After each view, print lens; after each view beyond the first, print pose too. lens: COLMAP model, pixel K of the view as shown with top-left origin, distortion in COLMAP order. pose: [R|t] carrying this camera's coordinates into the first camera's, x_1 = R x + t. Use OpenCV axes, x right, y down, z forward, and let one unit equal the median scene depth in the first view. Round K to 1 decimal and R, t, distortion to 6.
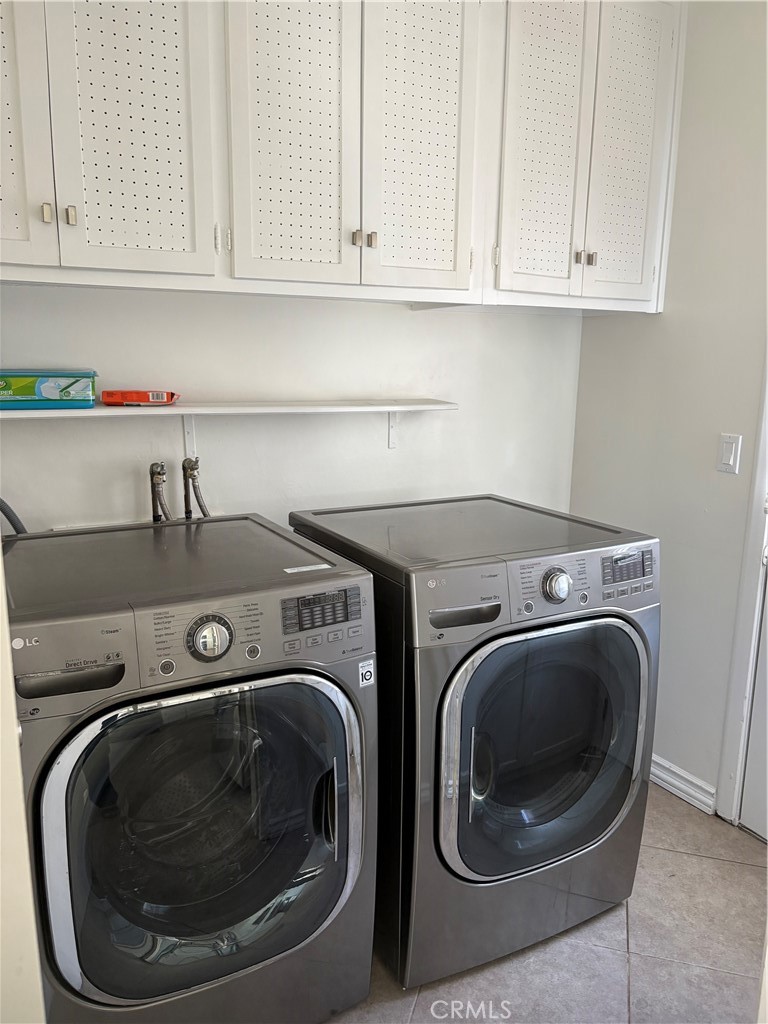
lens RADIAL K [[769.0, 0, 388.1], [0, 769.0, 516.5], [0, 0, 1]] dist [0.023157, 0.003943]
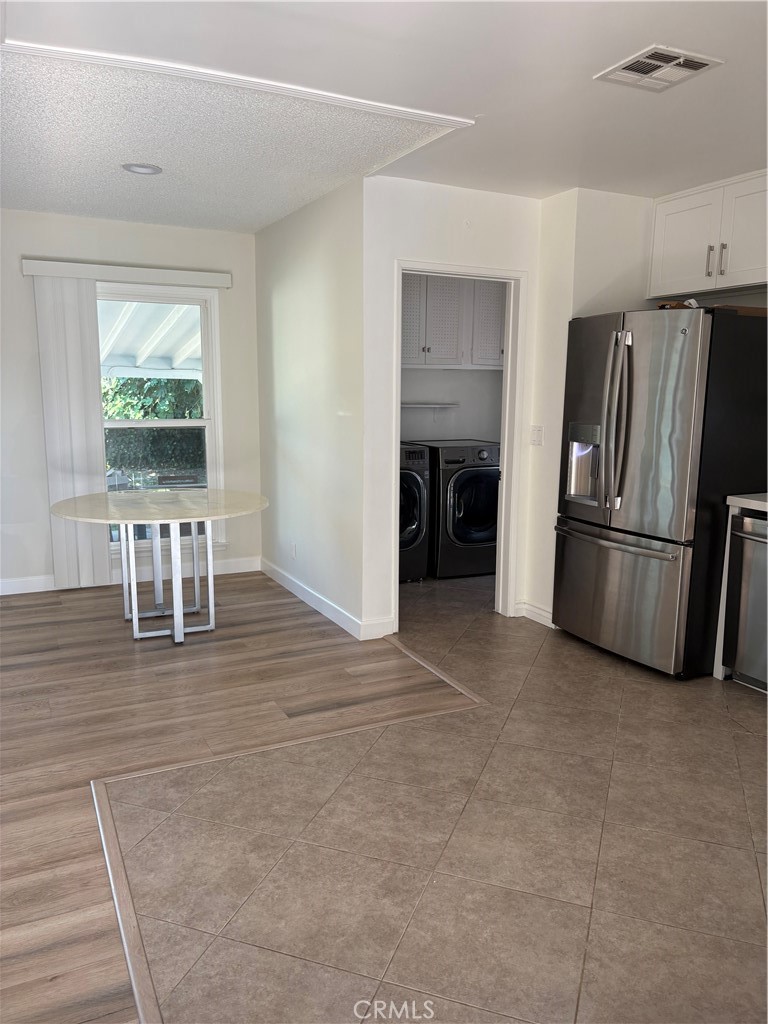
lens RADIAL K [[769.0, 0, 388.1], [0, 769.0, 516.5], [0, 0, 1]] dist [0.023157, 0.003943]
pose [[0.997910, 0.010650, -0.063732, 0.022856], [-0.012810, 0.999354, -0.033580, 0.508929], [0.063334, 0.034327, 0.997402, -2.538665]]
